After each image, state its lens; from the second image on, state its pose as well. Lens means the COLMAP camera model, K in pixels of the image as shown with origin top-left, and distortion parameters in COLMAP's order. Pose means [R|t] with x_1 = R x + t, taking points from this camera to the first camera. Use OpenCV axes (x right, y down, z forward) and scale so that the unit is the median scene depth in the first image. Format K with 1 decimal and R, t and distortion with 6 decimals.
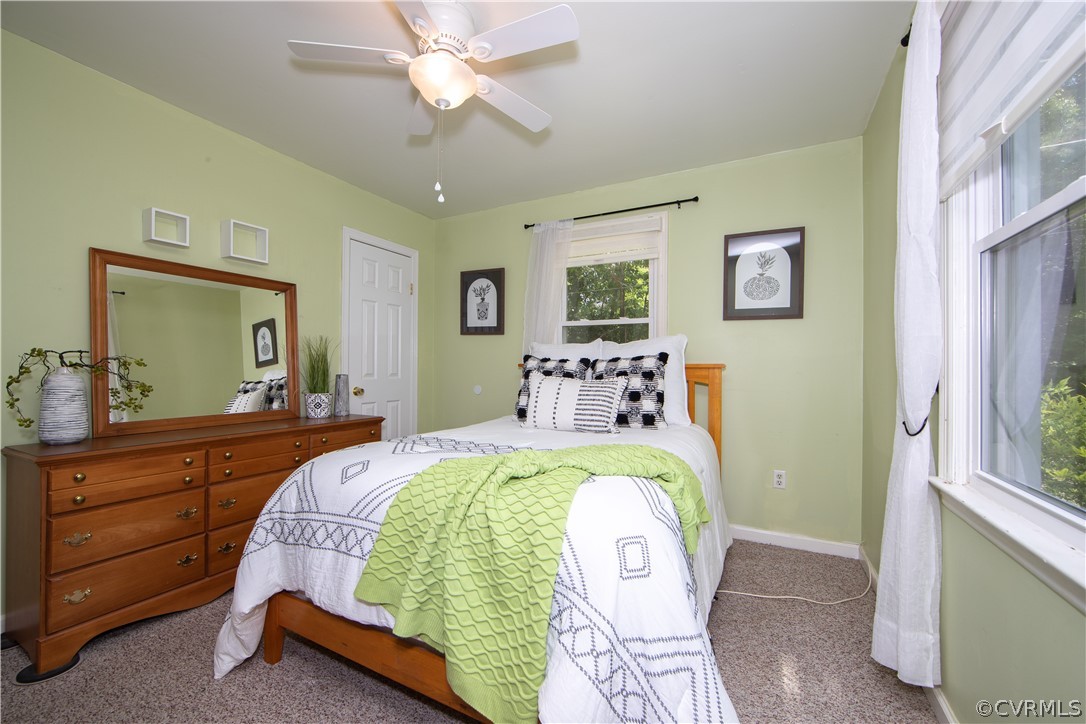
lens RADIAL K [[429.4, 0, 540.5], [0, 429.4, 367.4], [0, 0, 1]] dist [-0.009664, 0.000373]
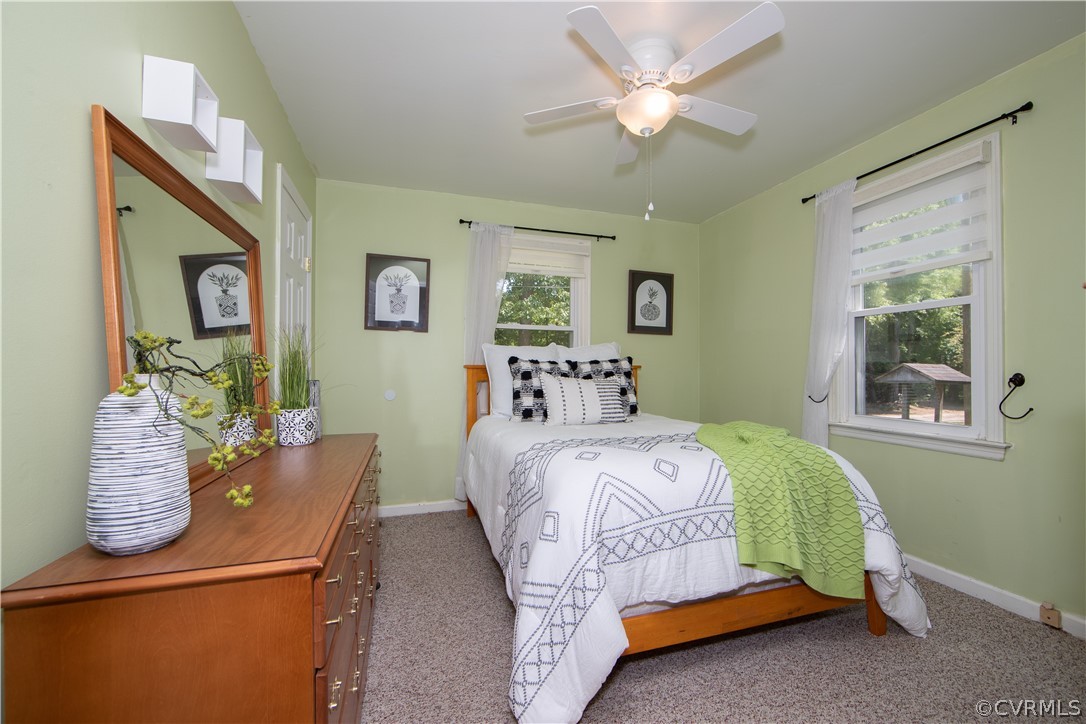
lens RADIAL K [[429.4, 0, 540.5], [0, 429.4, 367.4], [0, 0, 1]] dist [-0.009664, 0.000373]
pose [[0.706027, -0.002833, 0.708180, -0.733205], [0.002346, 0.999996, 0.001661, -0.004933], [-0.708181, 0.000488, 0.706030, 0.251013]]
